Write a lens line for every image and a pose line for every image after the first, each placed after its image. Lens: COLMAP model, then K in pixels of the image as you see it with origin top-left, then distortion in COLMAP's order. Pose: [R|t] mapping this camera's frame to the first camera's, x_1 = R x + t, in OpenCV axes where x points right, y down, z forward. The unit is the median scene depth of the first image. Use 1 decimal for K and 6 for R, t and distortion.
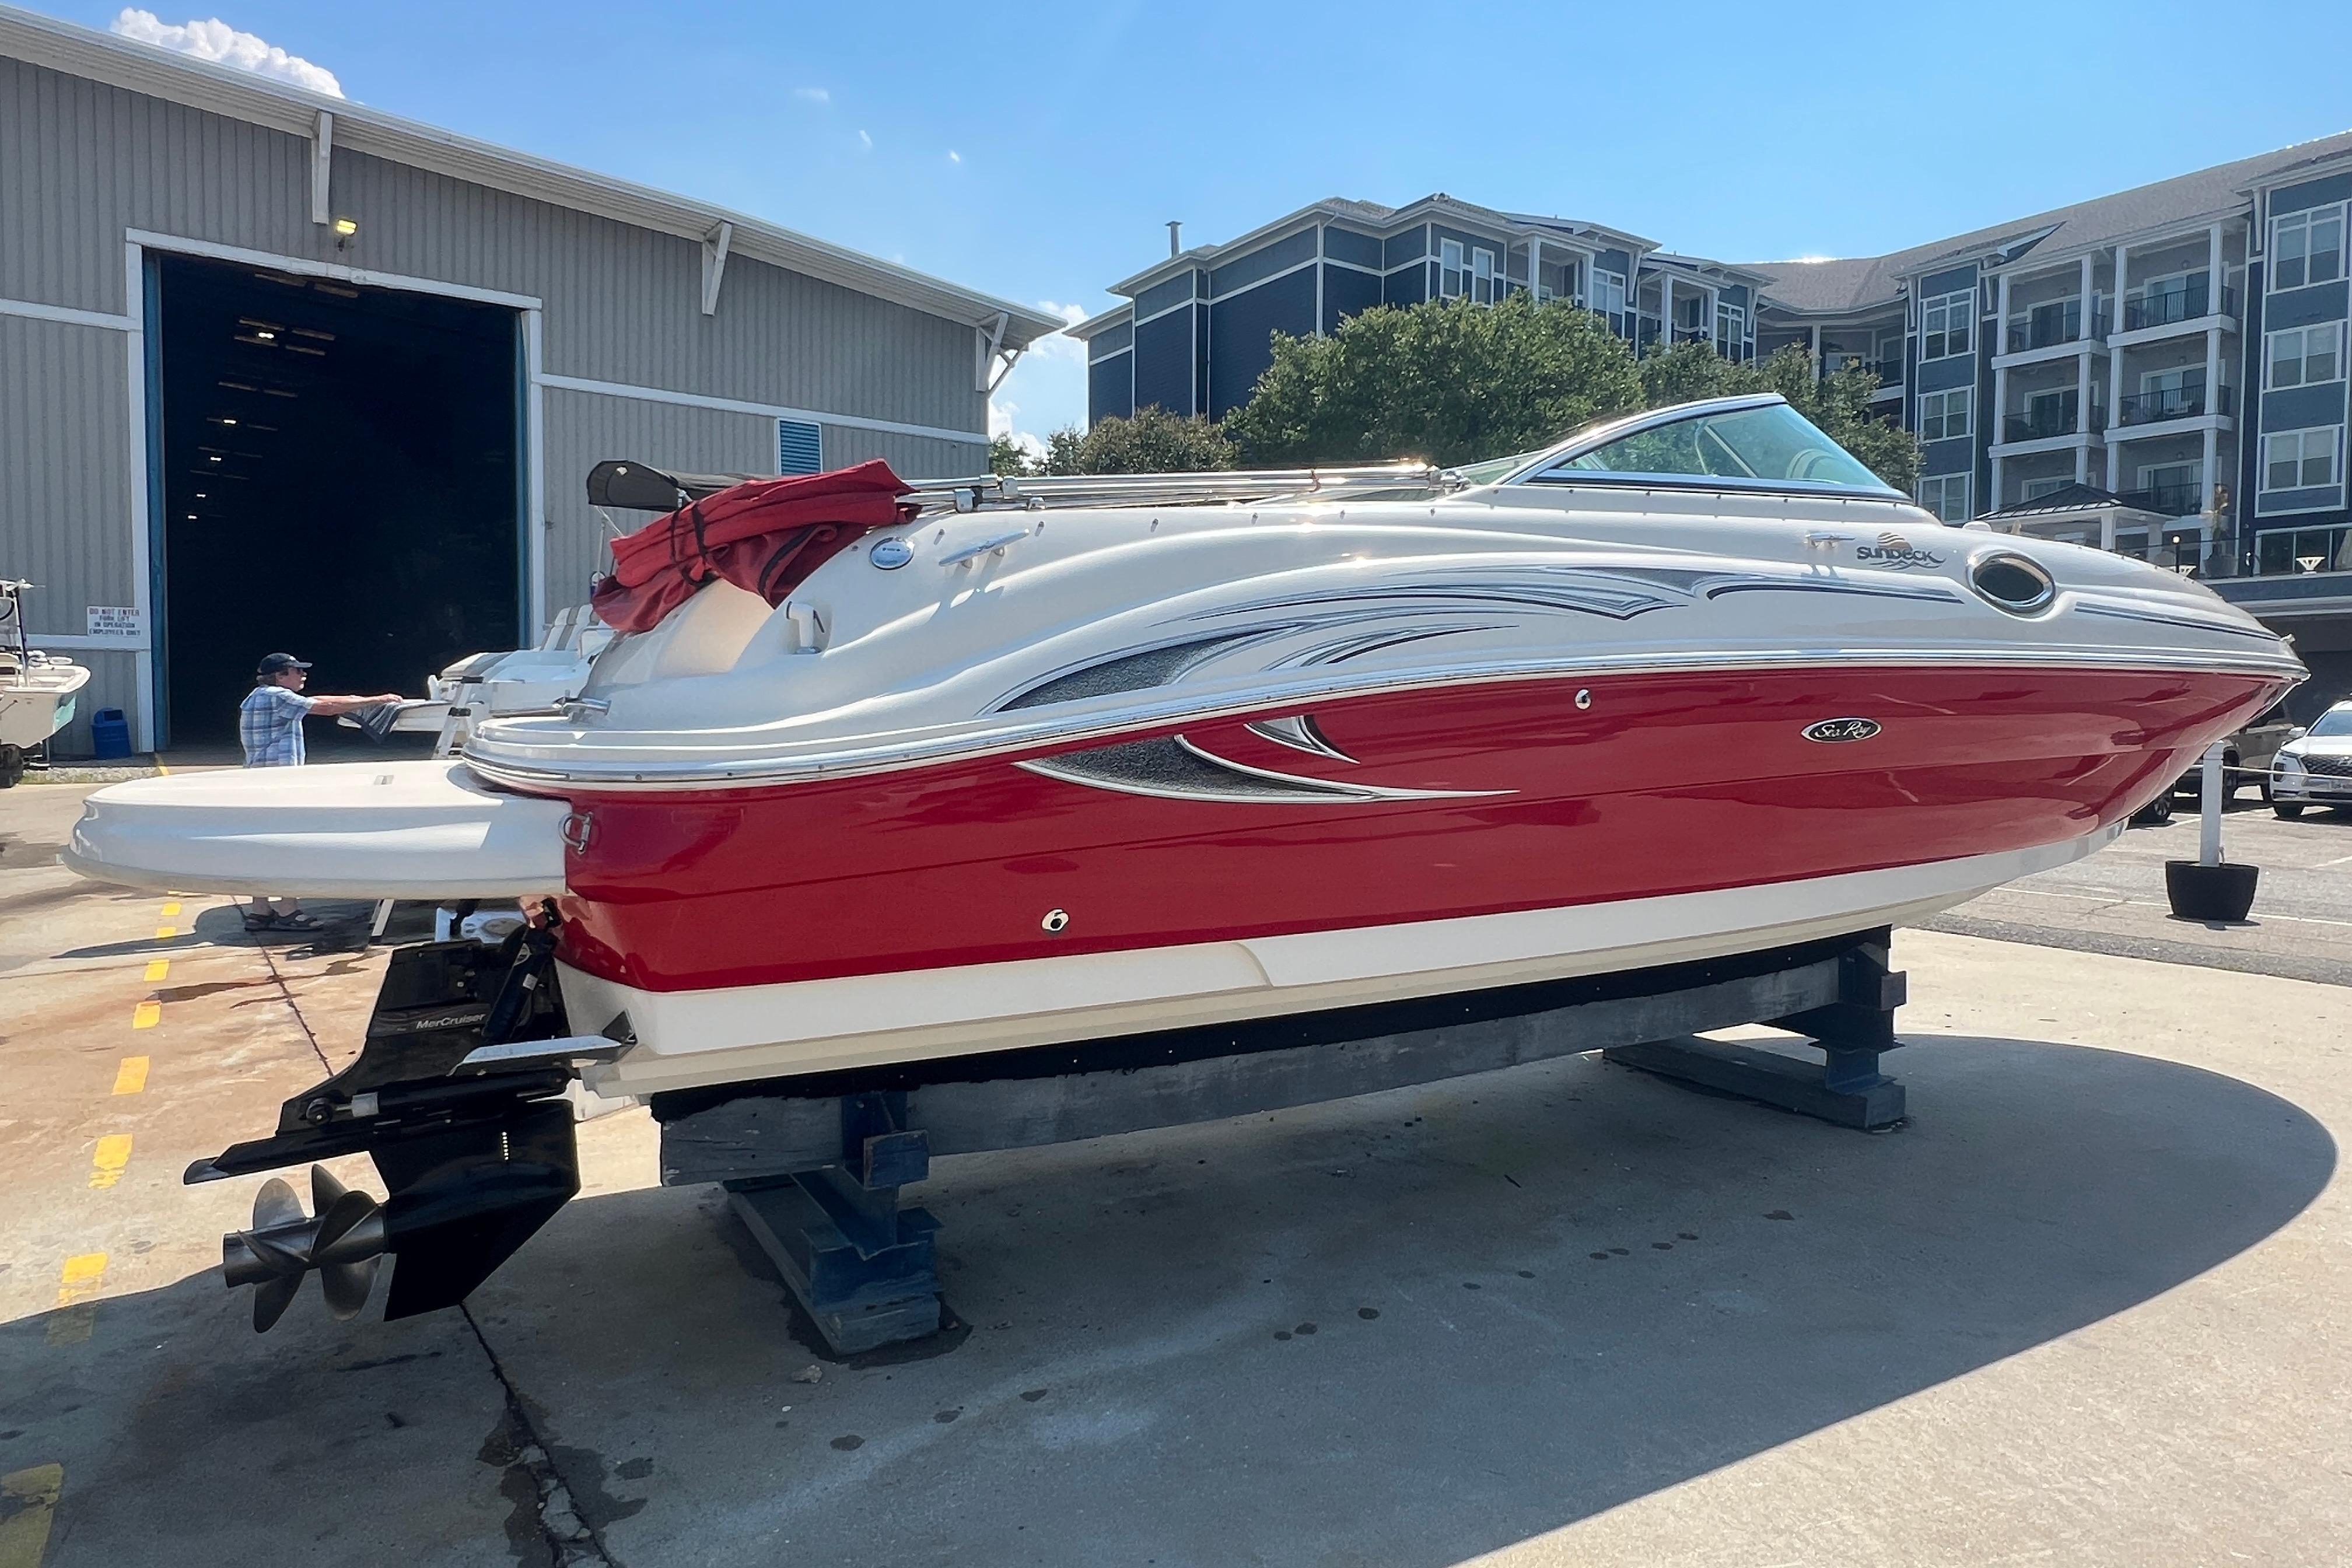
lens RADIAL K [[1410.3, 0, 1174.0], [0, 1410.3, 767.0], [0, 0, 1]] dist [-0.003155, -0.000992]
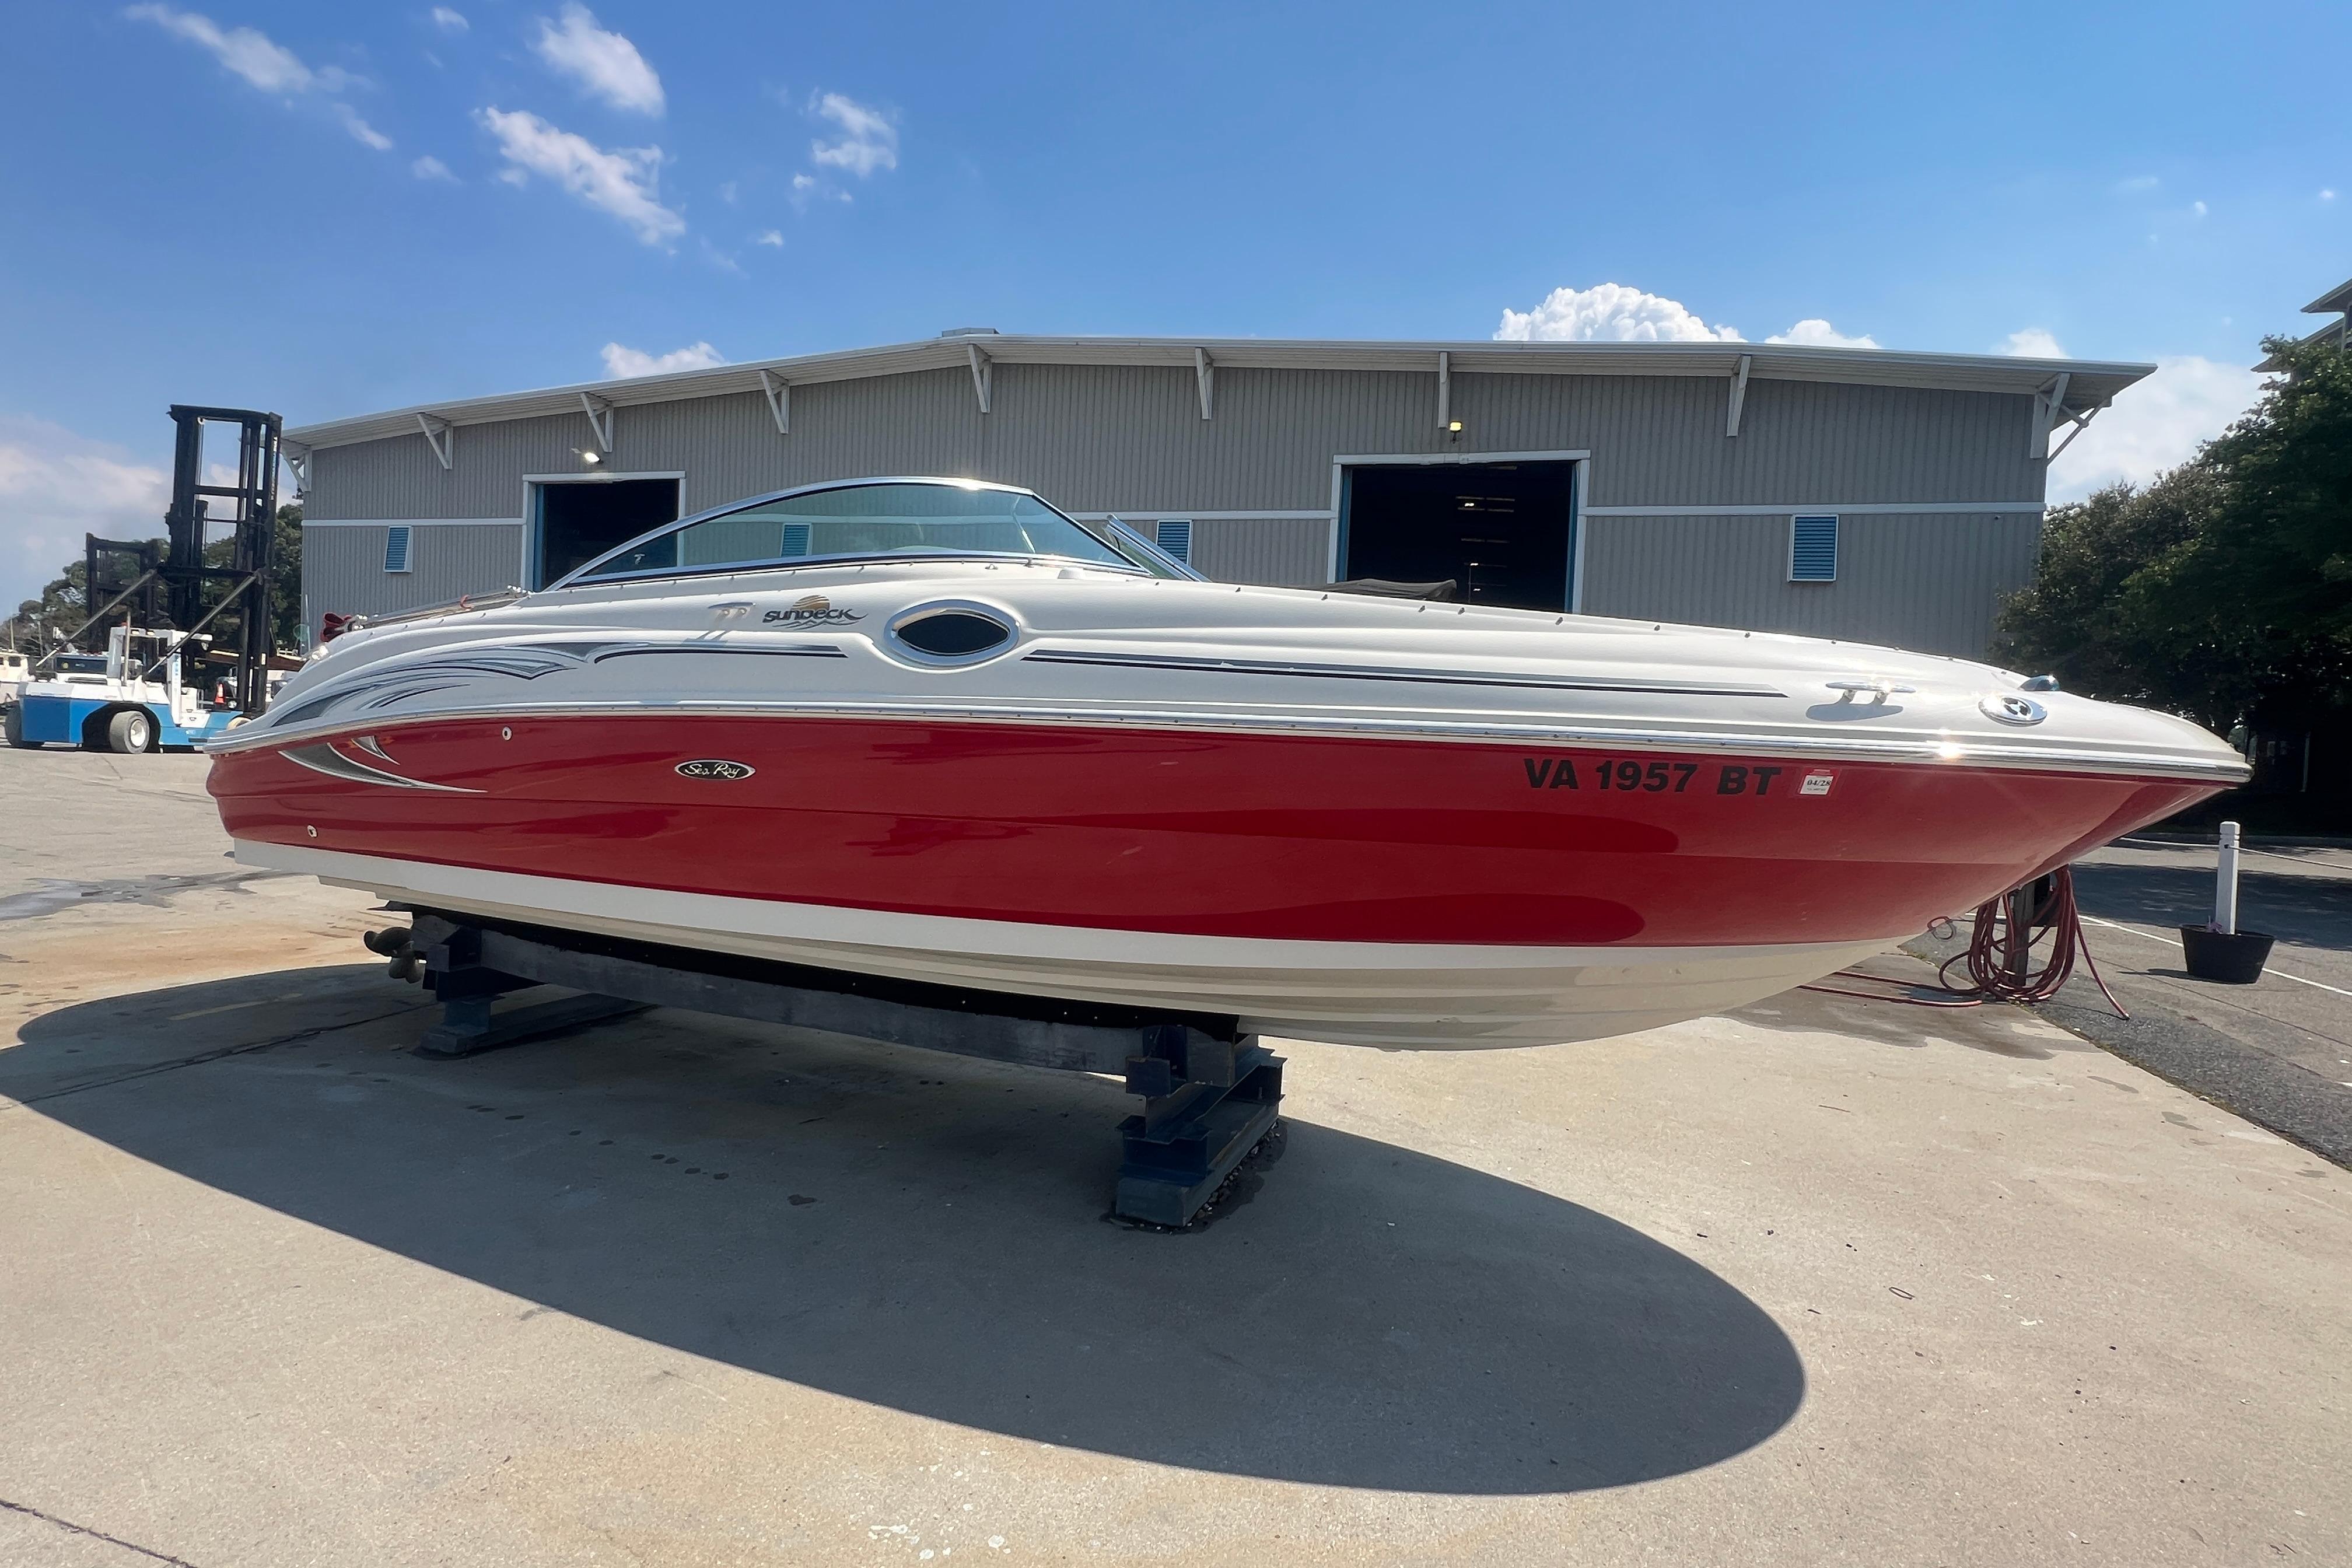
lens RADIAL K [[1122.0, 0, 1174.1], [0, 1122.0, 775.3], [0, 0, 1]] dist [-0.001992, -0.000696]
pose [[0.600943, 0.049337, -0.797768, 1.045105], [-0.076515, 0.997060, 0.004025, -0.039485], [0.795621, 0.058623, 0.602951, 0.536207]]
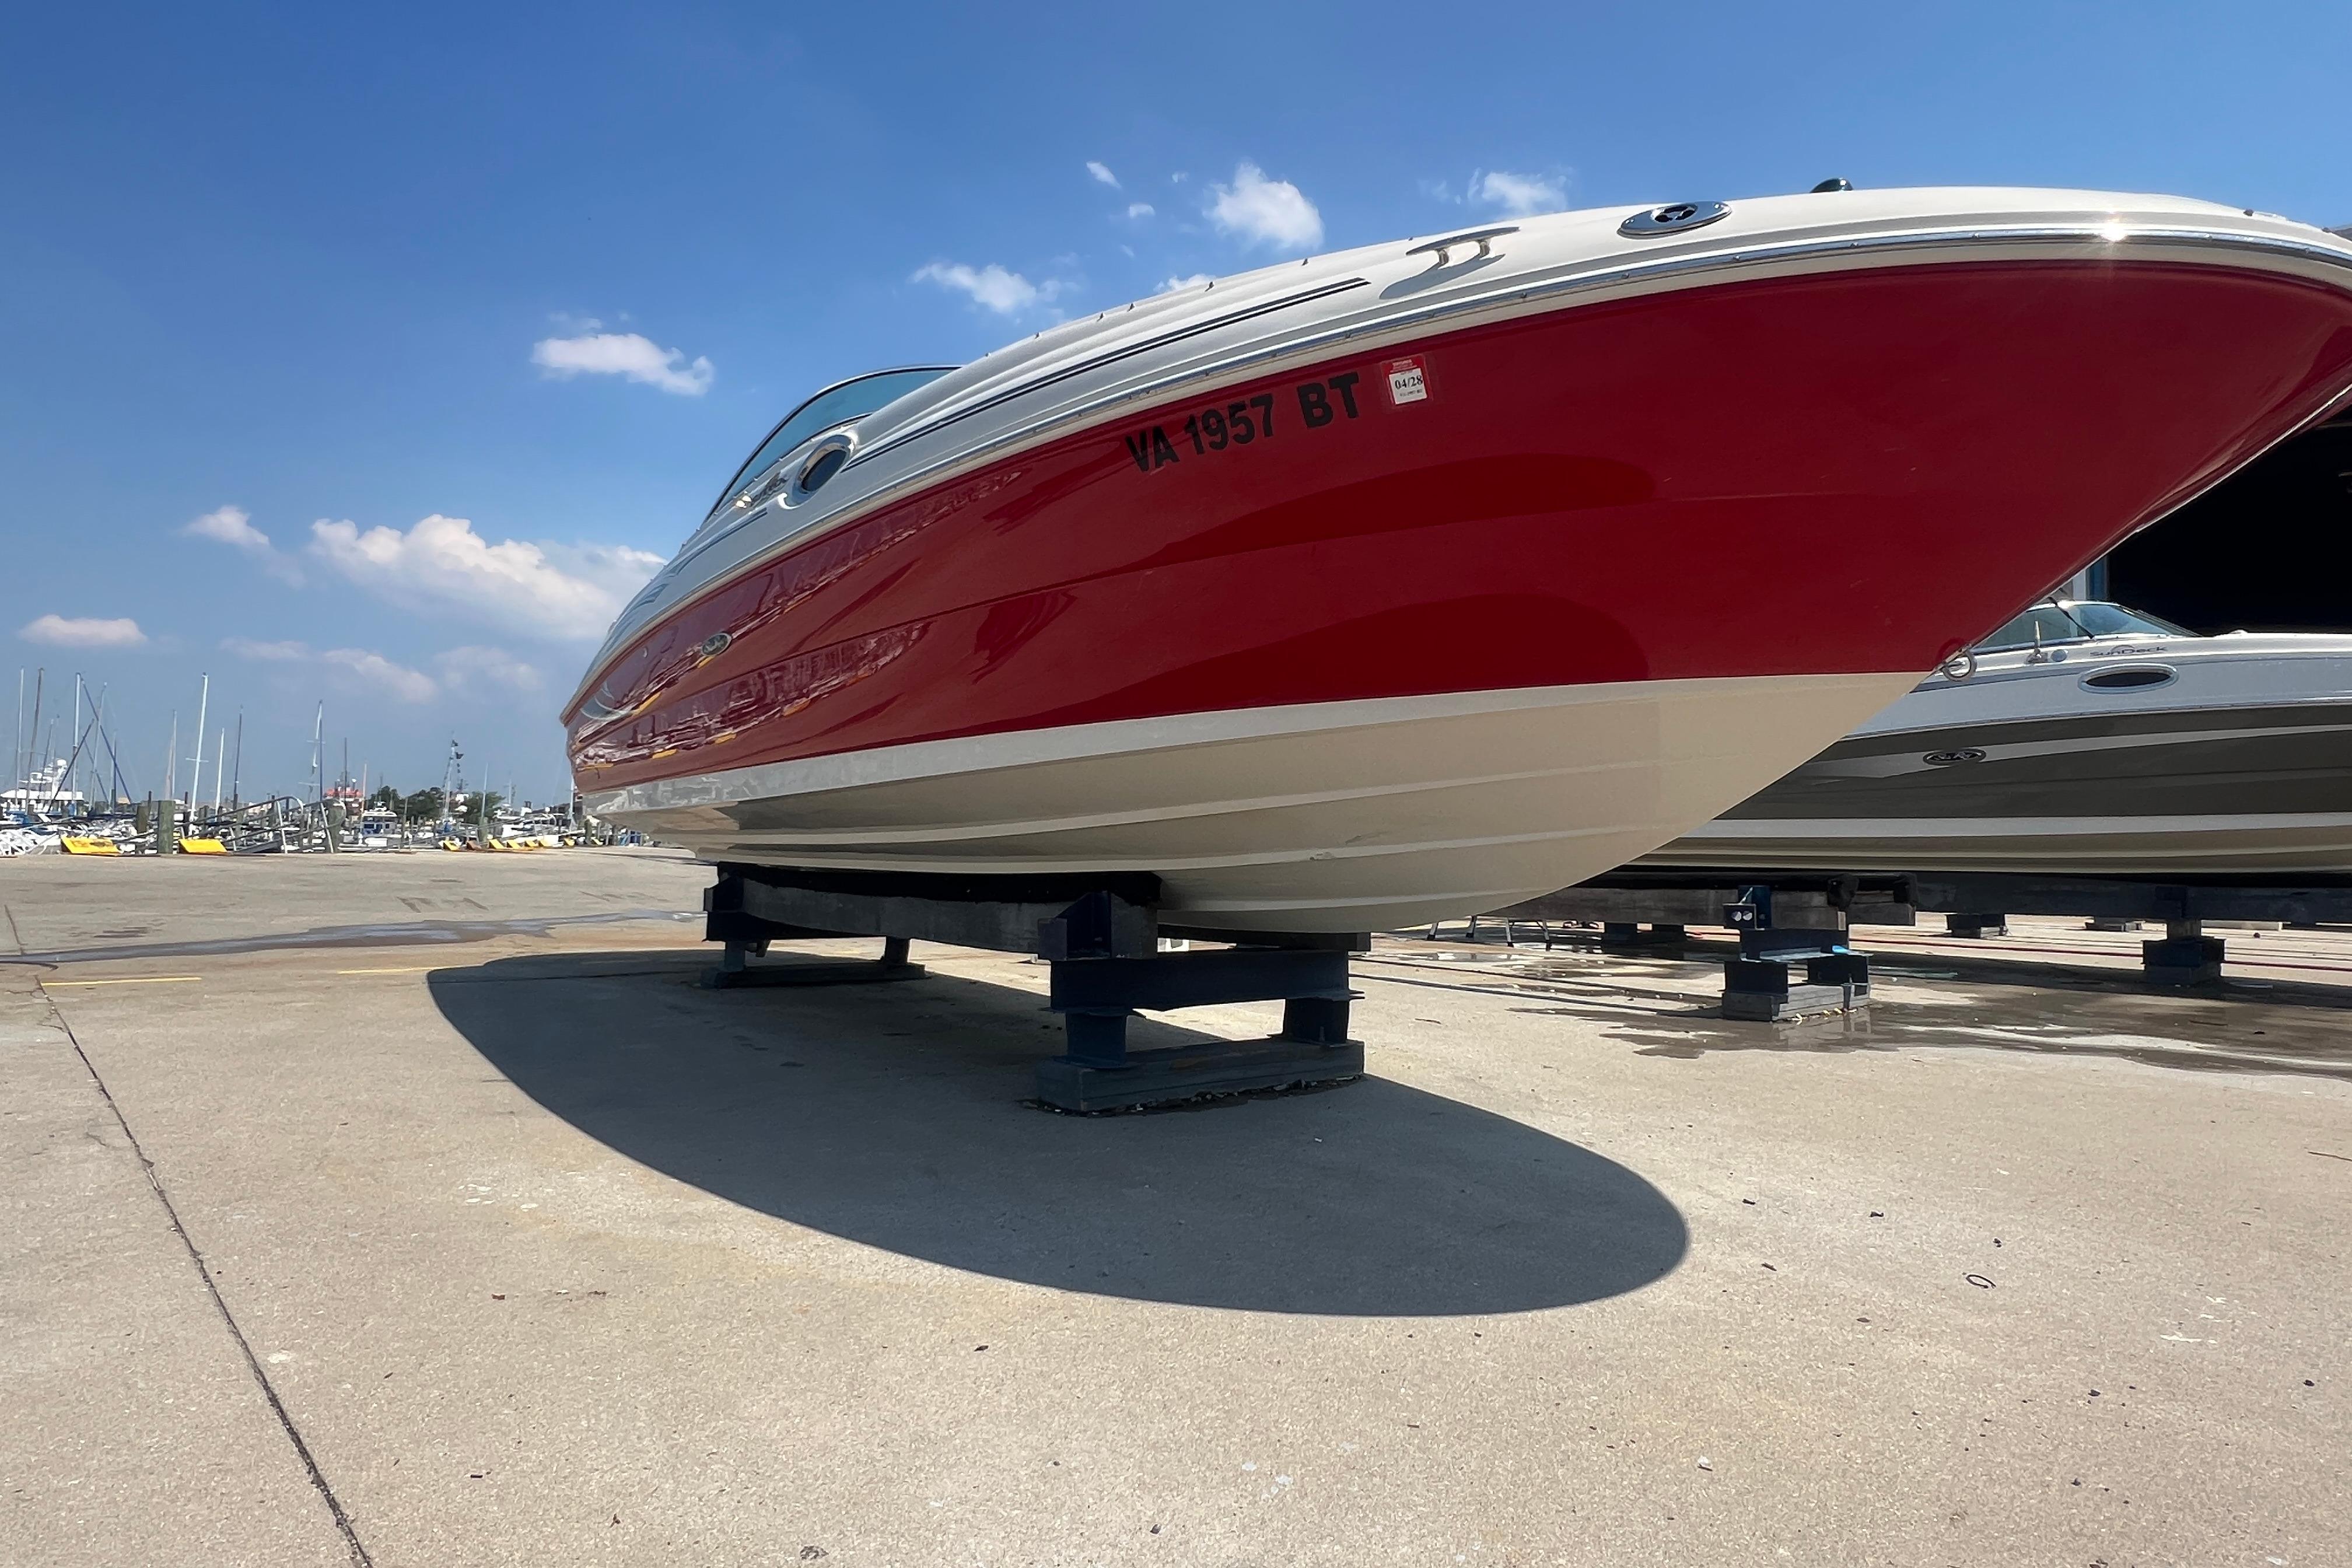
lens RADIAL K [[1307.1, 0, 1175.5], [0, 1307.1, 782.2], [0, 0, 1]] dist [-0.006568, 0.002225]
pose [[0.109394, -0.052814, -0.992594, 1.228159], [-0.067825, 0.995863, -0.060463, 0.103138], [0.991682, 0.073937, 0.105360, 0.940246]]
